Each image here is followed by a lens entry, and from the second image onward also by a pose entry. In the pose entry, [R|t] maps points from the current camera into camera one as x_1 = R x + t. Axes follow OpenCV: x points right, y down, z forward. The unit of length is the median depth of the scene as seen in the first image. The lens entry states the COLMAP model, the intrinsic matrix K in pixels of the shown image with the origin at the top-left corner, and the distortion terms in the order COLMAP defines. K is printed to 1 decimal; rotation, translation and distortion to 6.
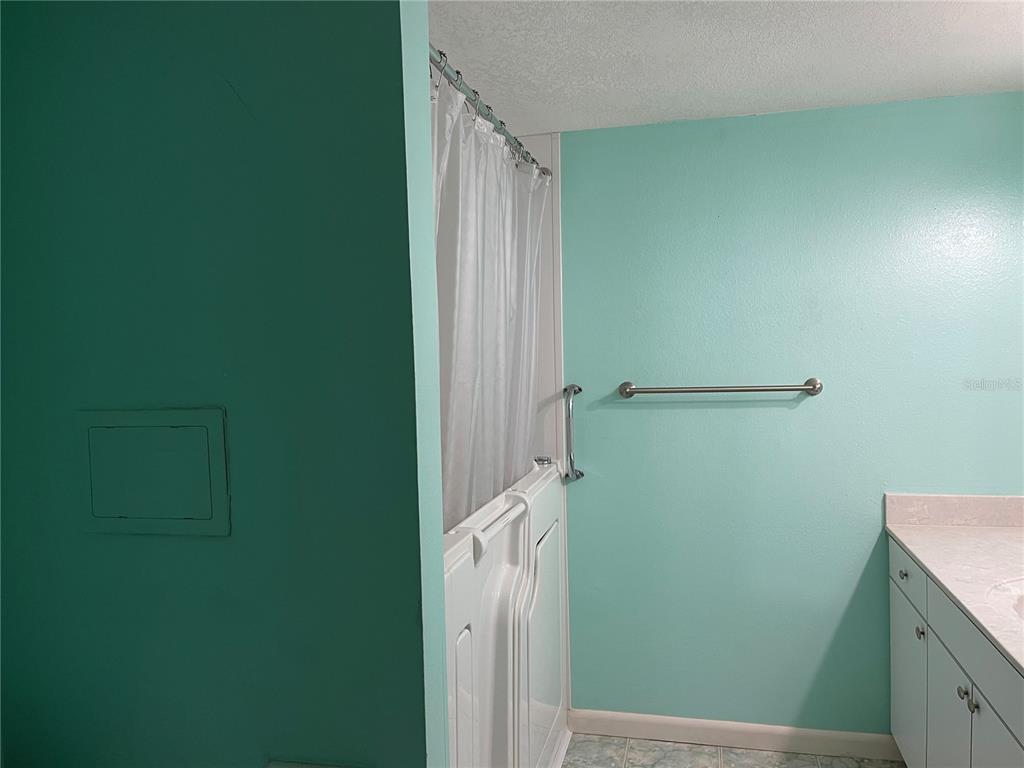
lens RADIAL K [[766.9, 0, 512.0], [0, 766.9, 384.0], [0, 0, 1]] dist [0.080693, -0.119281]
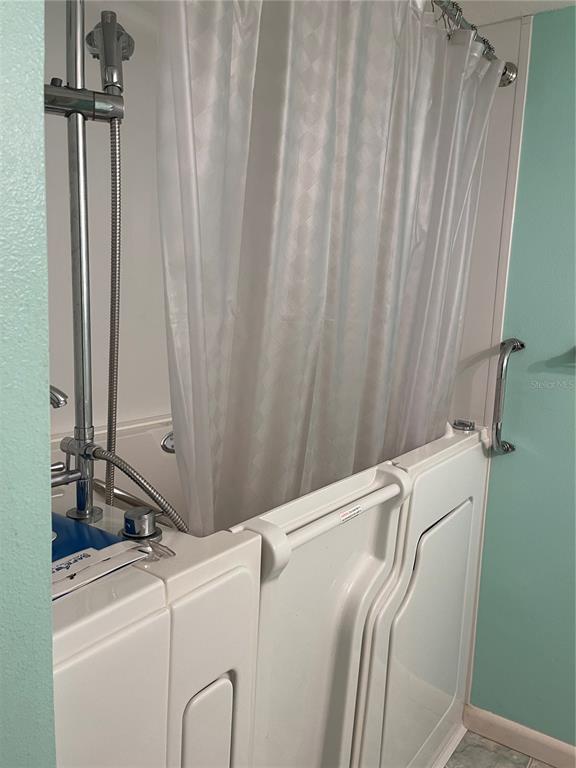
lens RADIAL K [[575.1, 0, 288.0], [0, 575.1, 384.0], [0, 0, 1]] dist [0.080693, -0.119281]
pose [[0.921834, 0.112660, -0.370850, 0.094815], [-0.077272, 0.991035, 0.108986, -0.000130], [0.379804, -0.071811, 0.922276, 0.347116]]
